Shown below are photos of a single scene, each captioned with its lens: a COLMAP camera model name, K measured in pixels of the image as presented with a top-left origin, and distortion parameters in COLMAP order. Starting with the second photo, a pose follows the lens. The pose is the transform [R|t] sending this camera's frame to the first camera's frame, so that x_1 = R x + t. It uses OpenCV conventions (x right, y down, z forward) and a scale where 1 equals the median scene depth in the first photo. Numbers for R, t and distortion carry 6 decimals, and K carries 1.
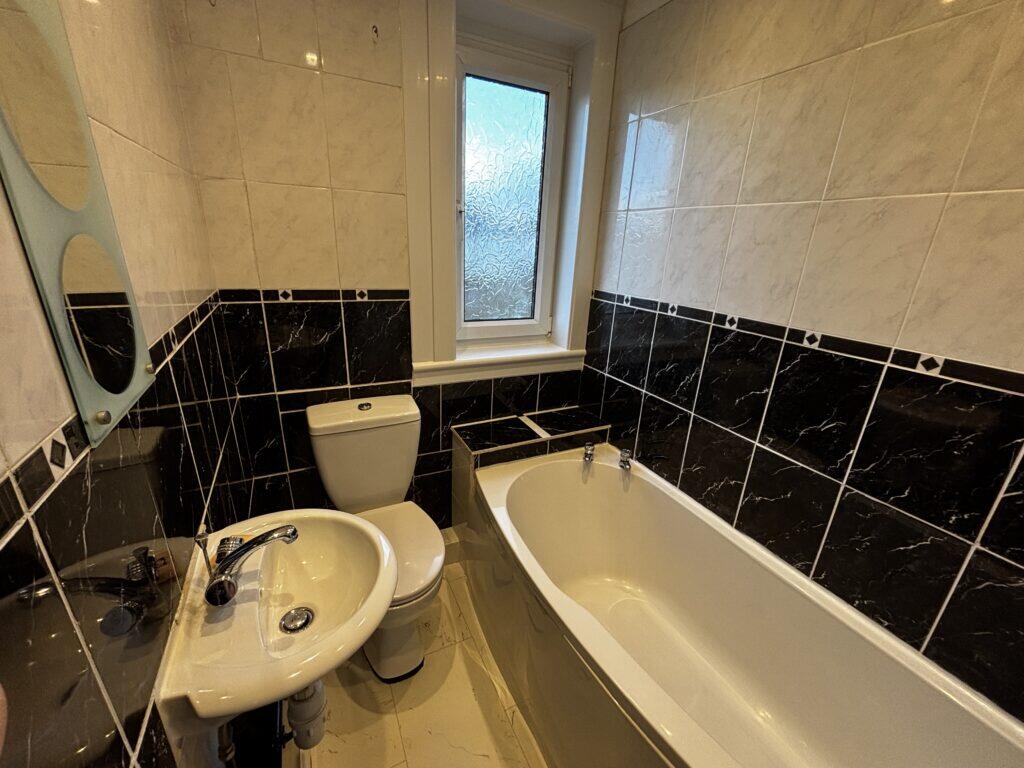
lens RADIAL K [[413.1, 0, 512.6], [0, 413.1, 381.5], [0, 0, 1]] dist [-0.008792, 0.000510]
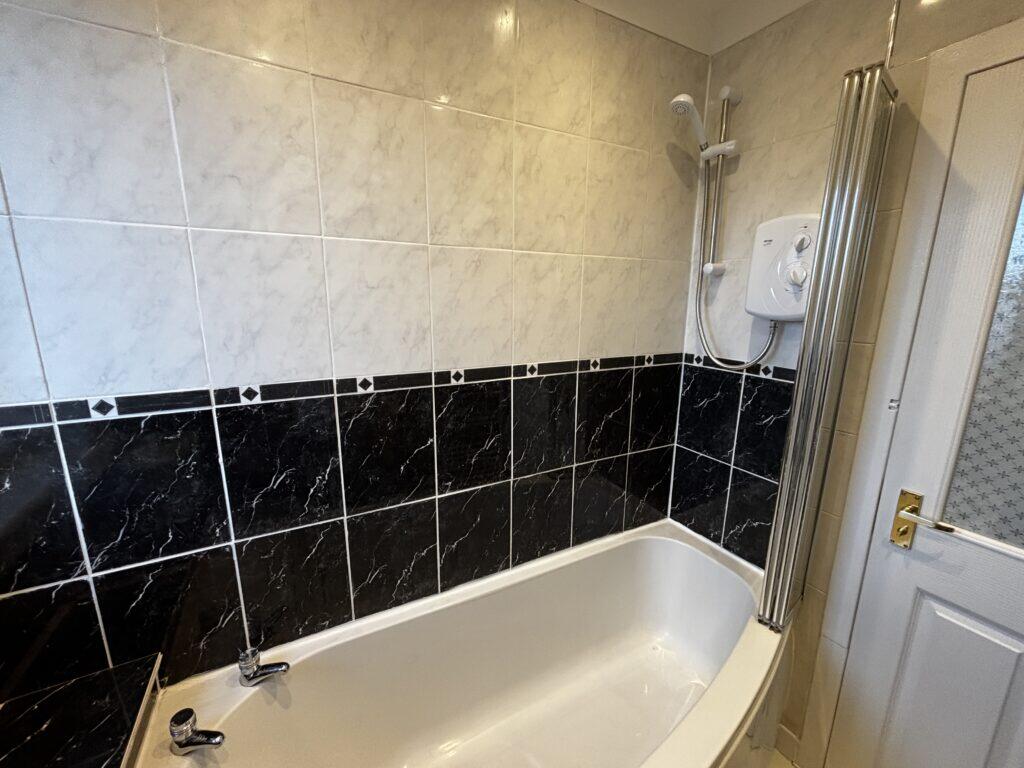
lens RADIAL K [[413.1, 0, 516.6], [0, 413.1, 395.1], [0, 0, 1]] dist [-0.008792, 0.000510]
pose [[-0.049100, -0.252600, 0.966324, -0.287608], [0.320821, 0.912233, 0.254762, -0.263934], [-0.945866, 0.322526, 0.036249, 0.791908]]
